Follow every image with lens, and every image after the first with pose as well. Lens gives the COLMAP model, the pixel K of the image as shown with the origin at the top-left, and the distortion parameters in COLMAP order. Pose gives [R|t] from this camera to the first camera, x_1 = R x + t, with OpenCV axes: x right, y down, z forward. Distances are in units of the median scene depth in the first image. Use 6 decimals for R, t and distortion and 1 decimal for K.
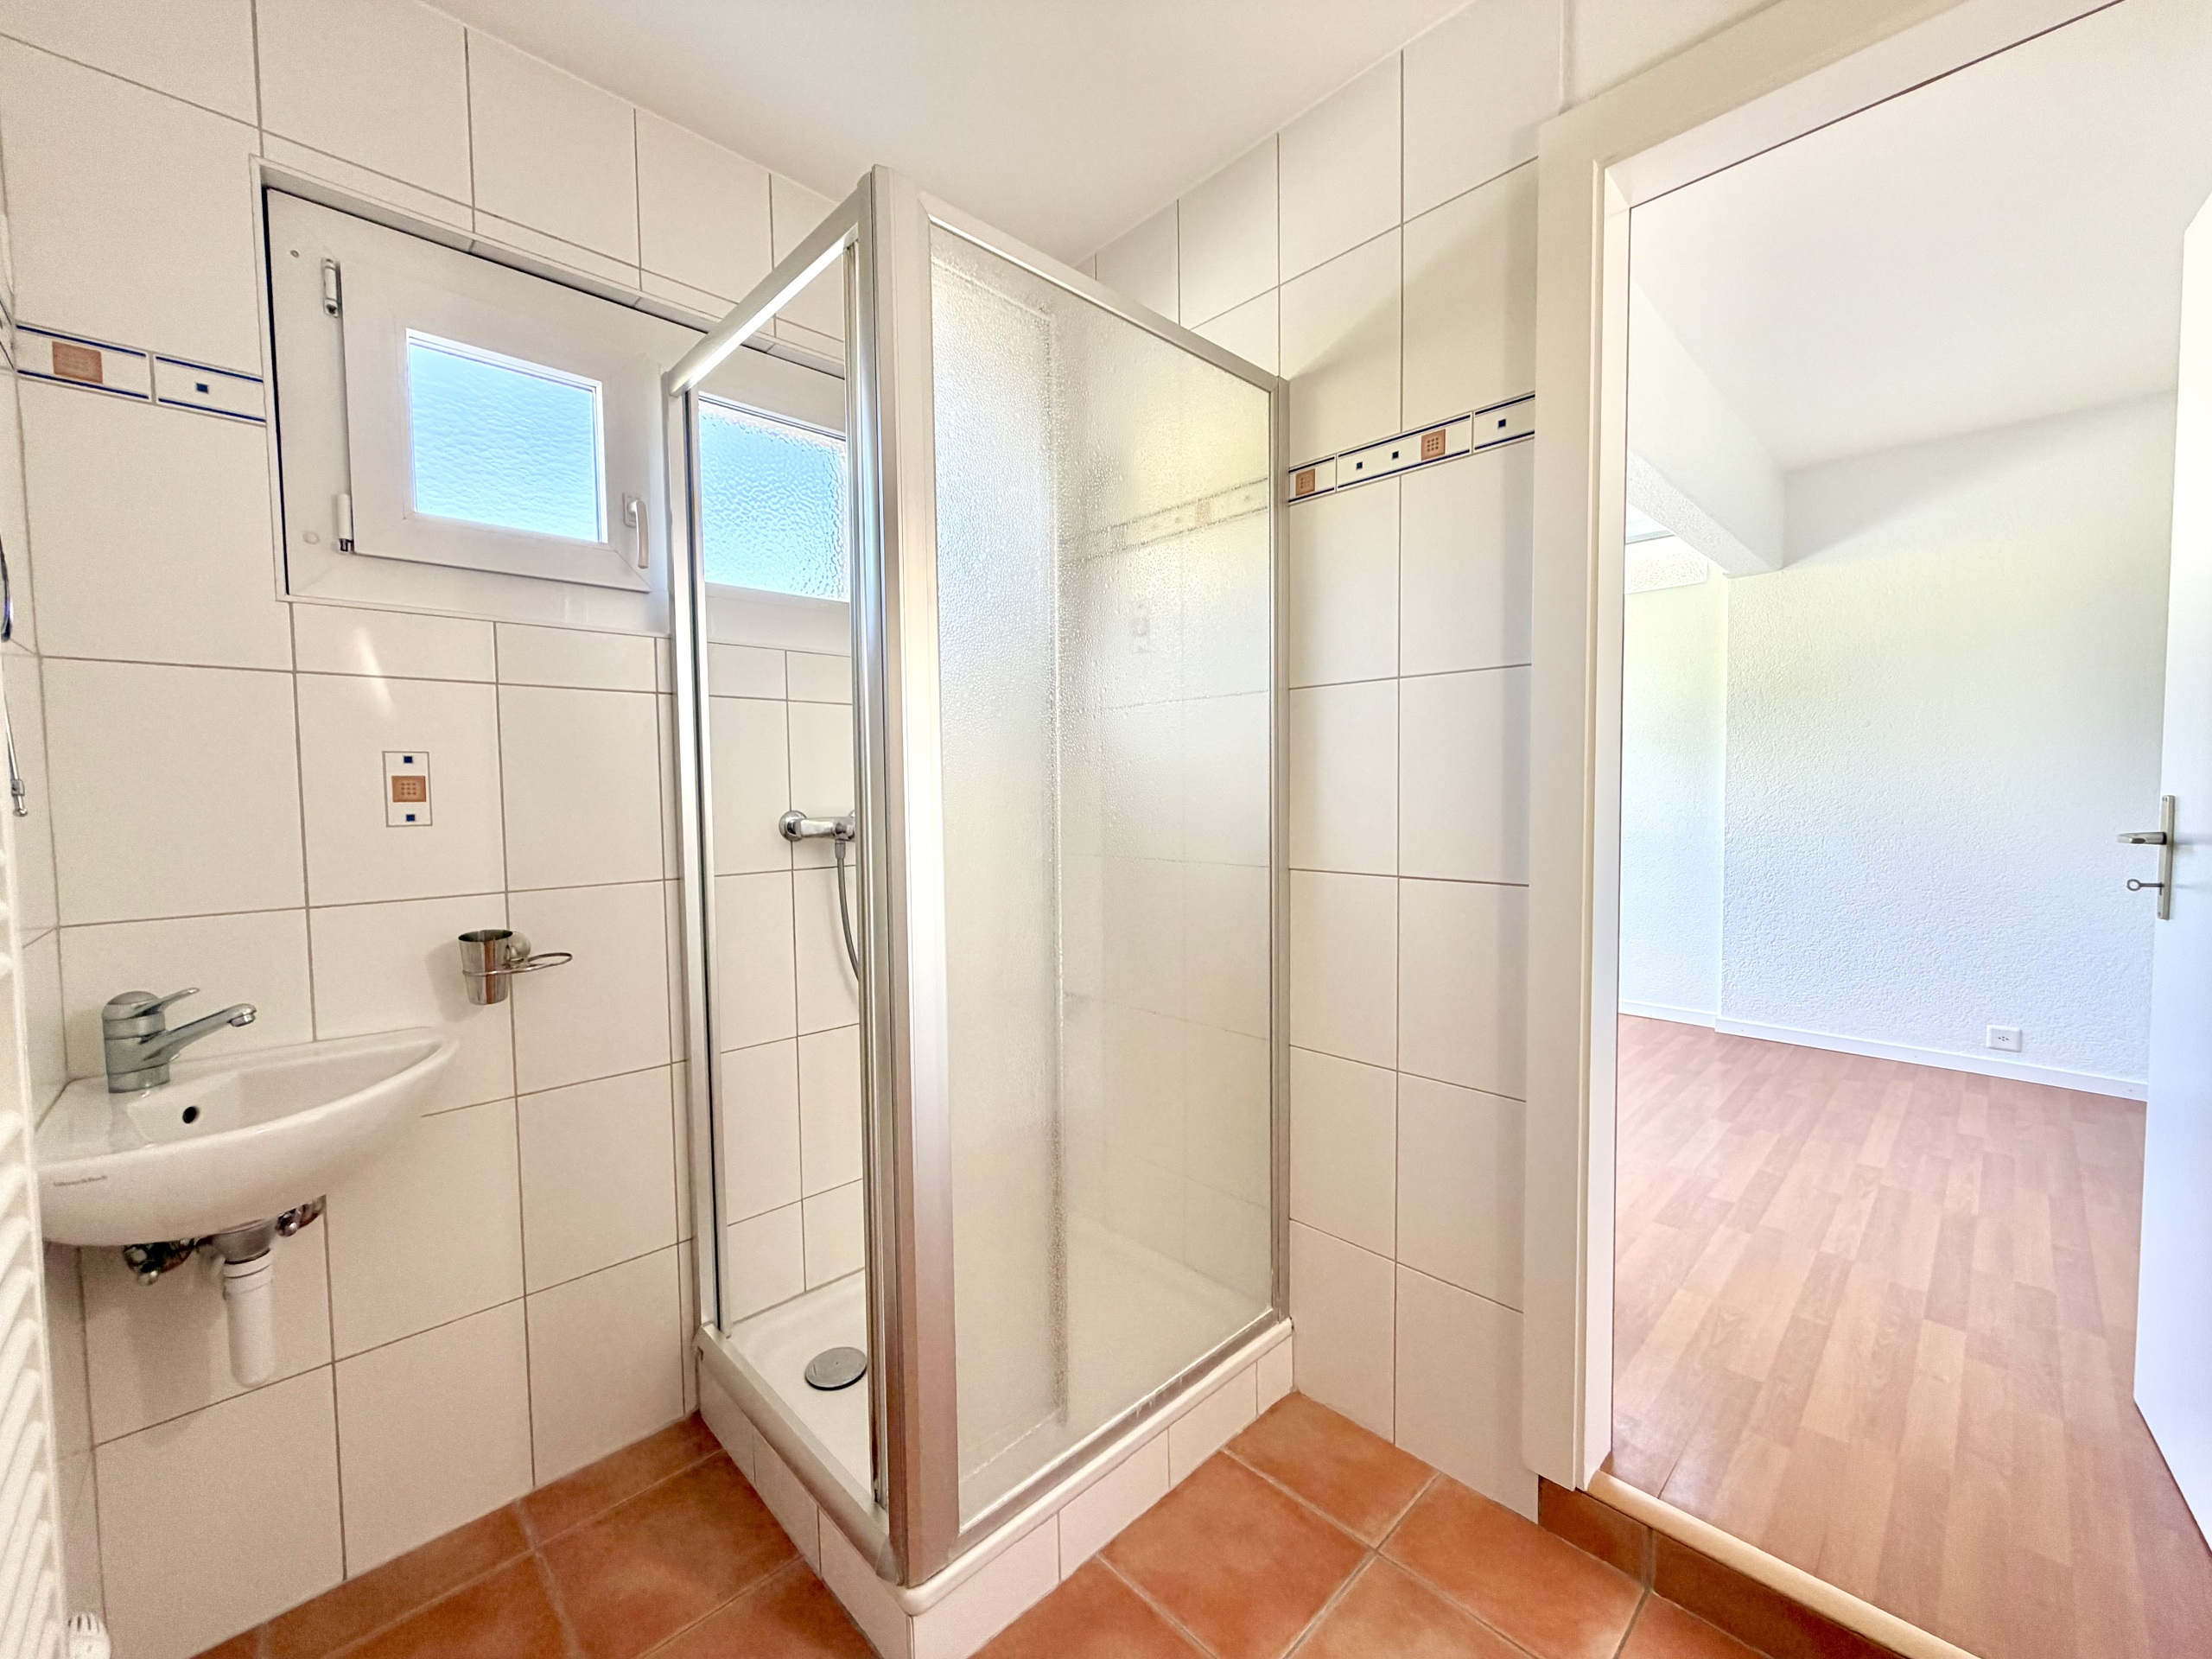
lens RADIAL K [[890.5, 0, 1099.2], [0, 890.5, 829.9], [0, 0, 1]] dist [0.001562, 0.001252]
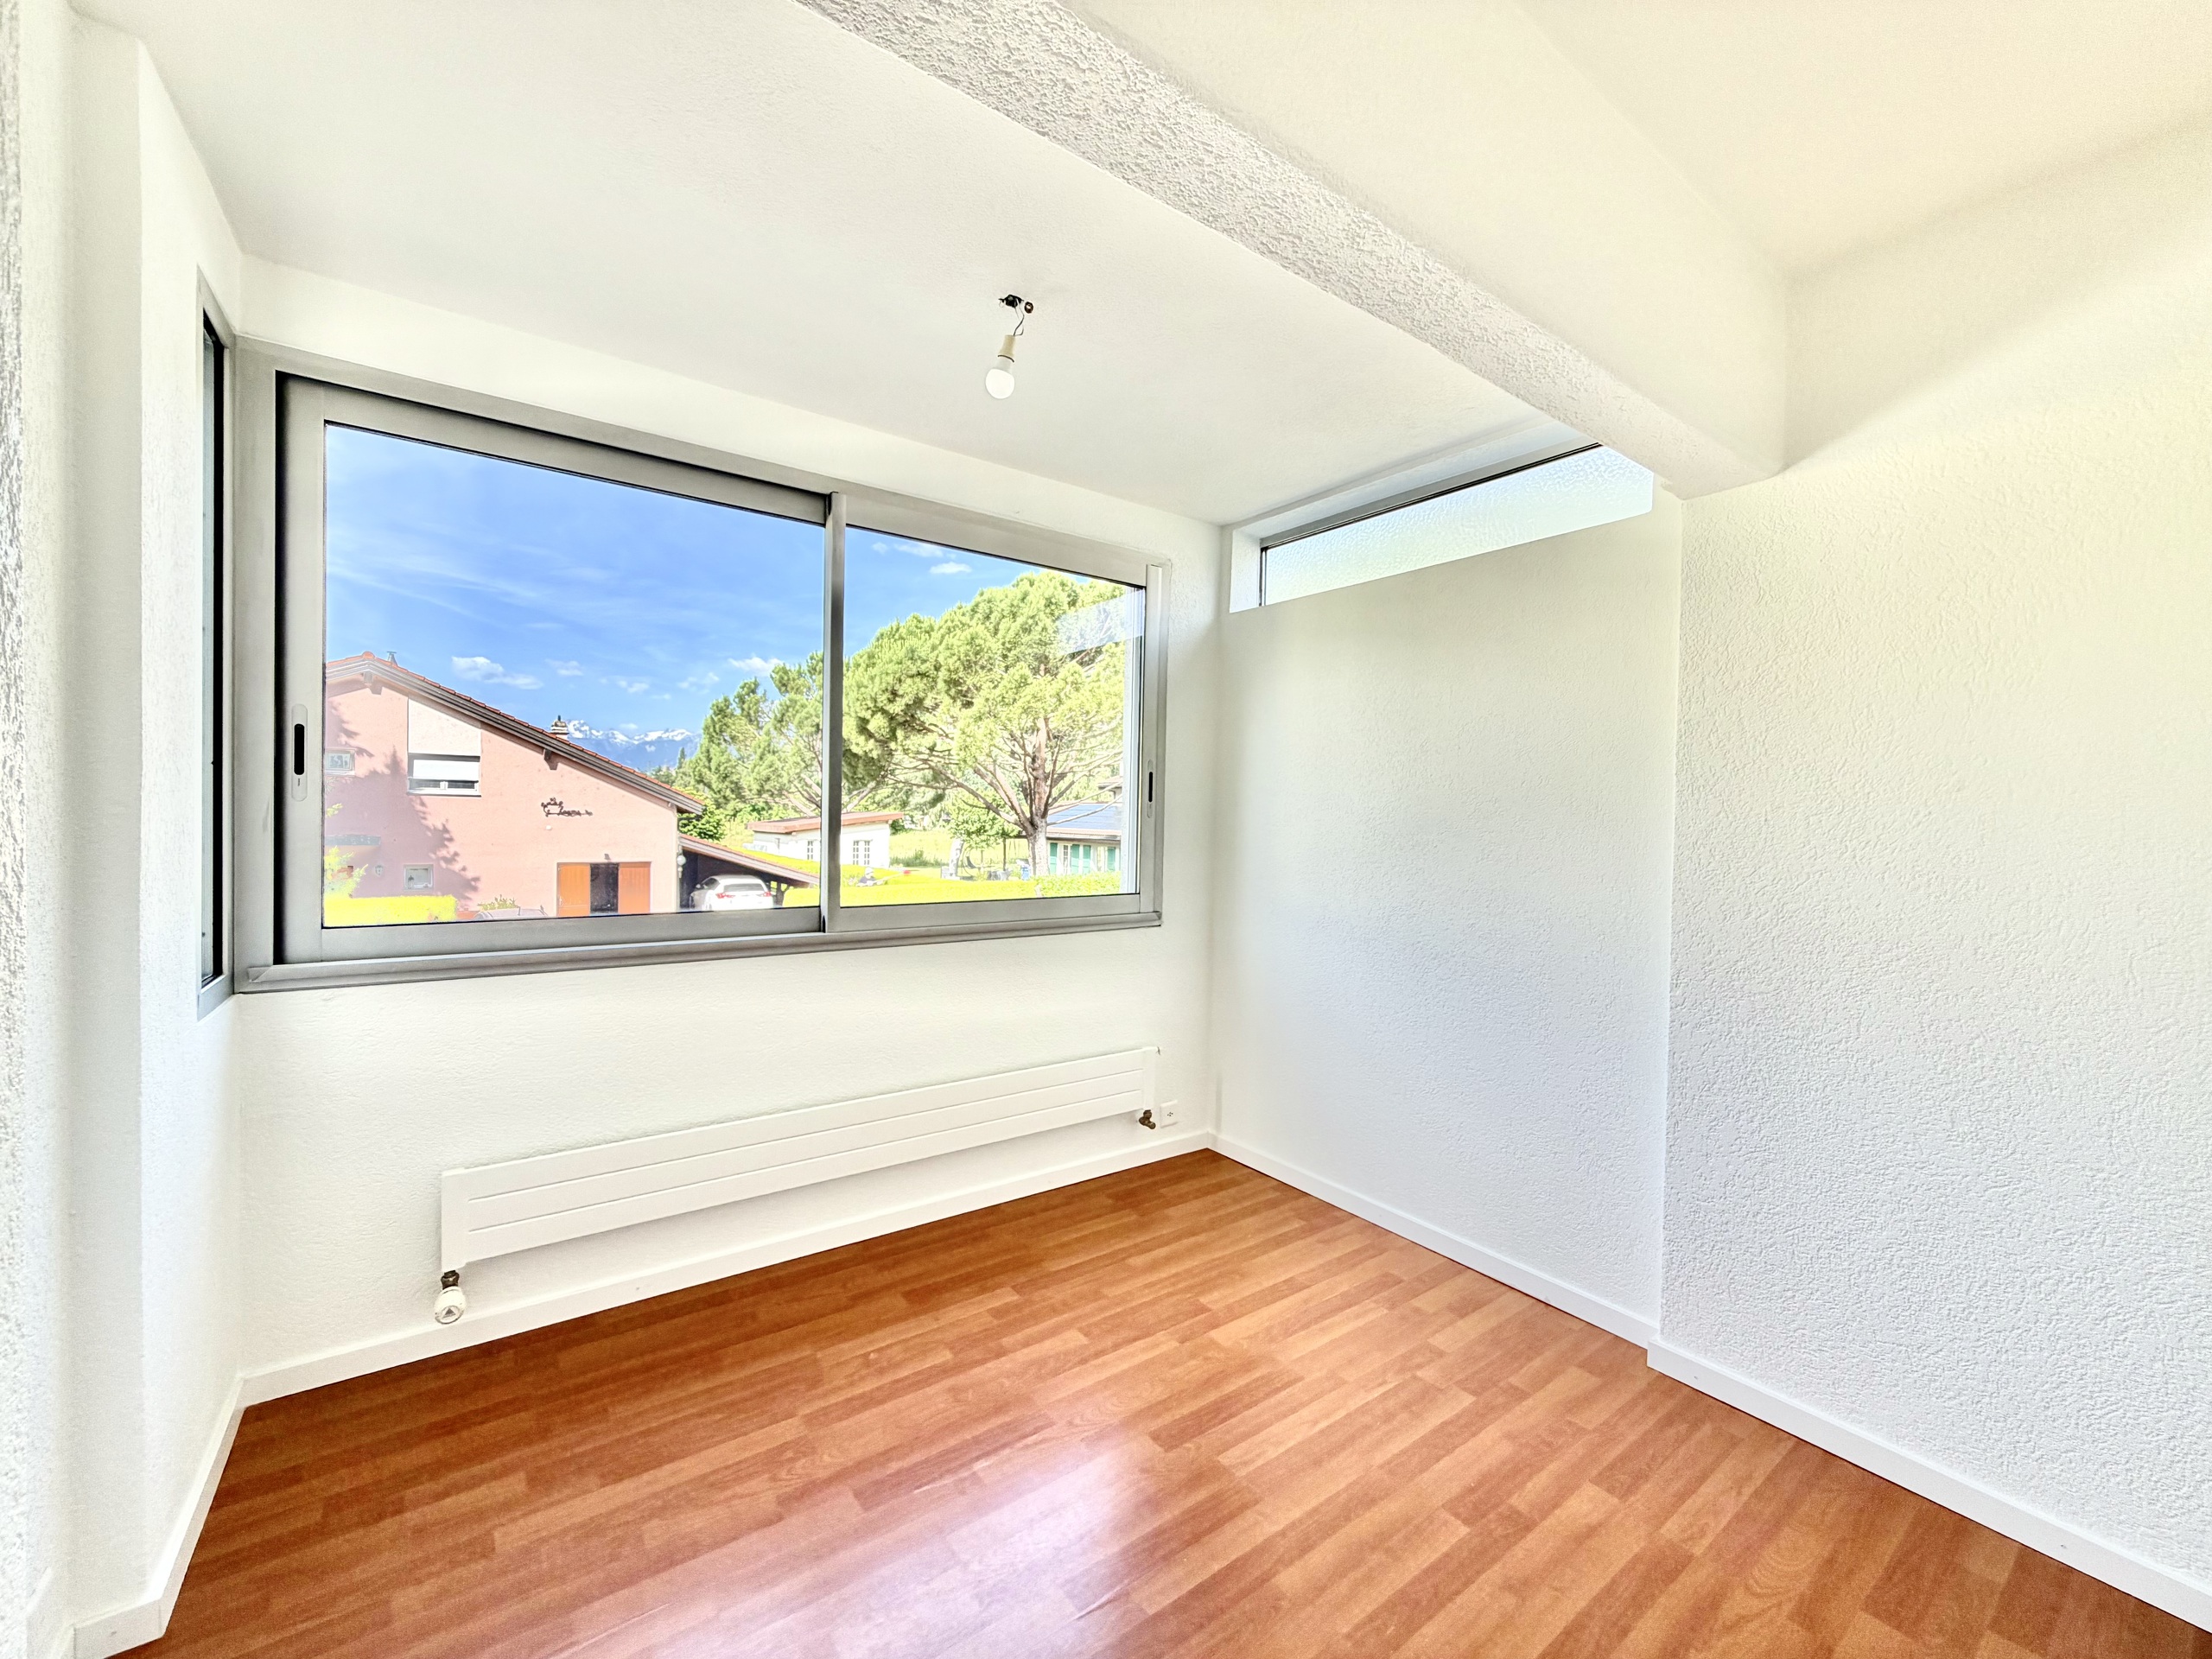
lens RADIAL K [[890.5, 0, 1113.6], [0, 890.5, 827.2], [0, 0, 1]] dist [0.001562, 0.001252]
pose [[0.989516, 0.037404, -0.139496, 0.458770], [-0.041651, 0.998750, -0.027648, -0.062751], [0.138288, 0.033169, 0.989837, 0.445917]]
